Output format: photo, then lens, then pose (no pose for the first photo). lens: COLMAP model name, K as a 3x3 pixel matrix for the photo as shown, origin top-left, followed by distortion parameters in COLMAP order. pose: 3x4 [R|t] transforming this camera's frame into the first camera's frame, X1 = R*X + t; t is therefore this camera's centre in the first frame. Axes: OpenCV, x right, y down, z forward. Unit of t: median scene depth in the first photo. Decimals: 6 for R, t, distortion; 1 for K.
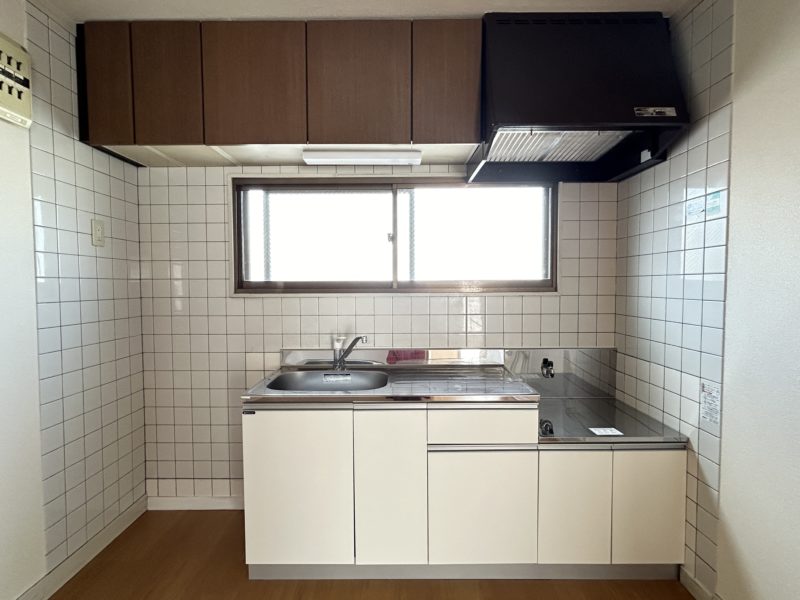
lens RADIAL K [[388.1, 0, 400.0], [0, 388.1, 300.0], [0, 0, 1]] dist [0.000670, -0.000636]
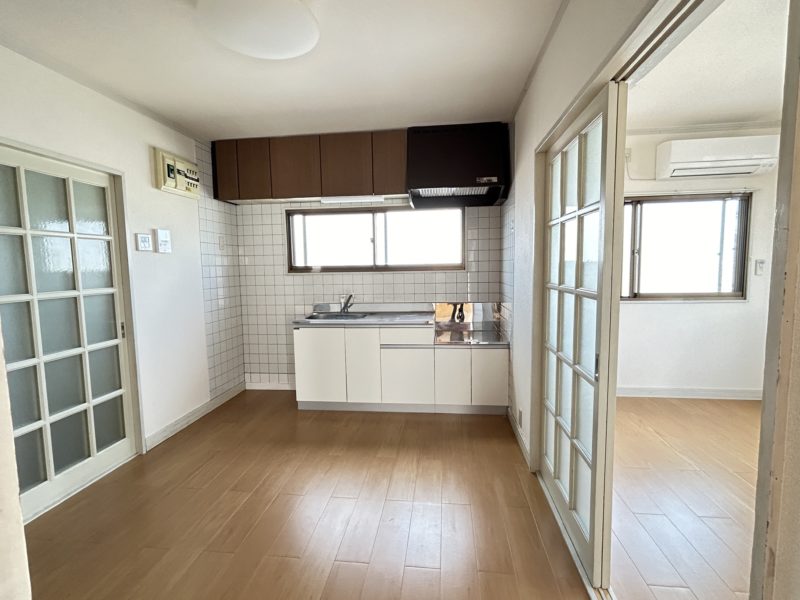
lens RADIAL K [[388.1, 0, 400.0], [0, 388.1, 300.0], [0, 0, 1]] dist [0.000670, -0.000636]
pose [[0.993625, -0.003346, -0.112684, 0.309069], [0.008806, 0.998809, 0.047998, 0.027487], [0.112389, -0.048684, 0.992471, -0.774353]]
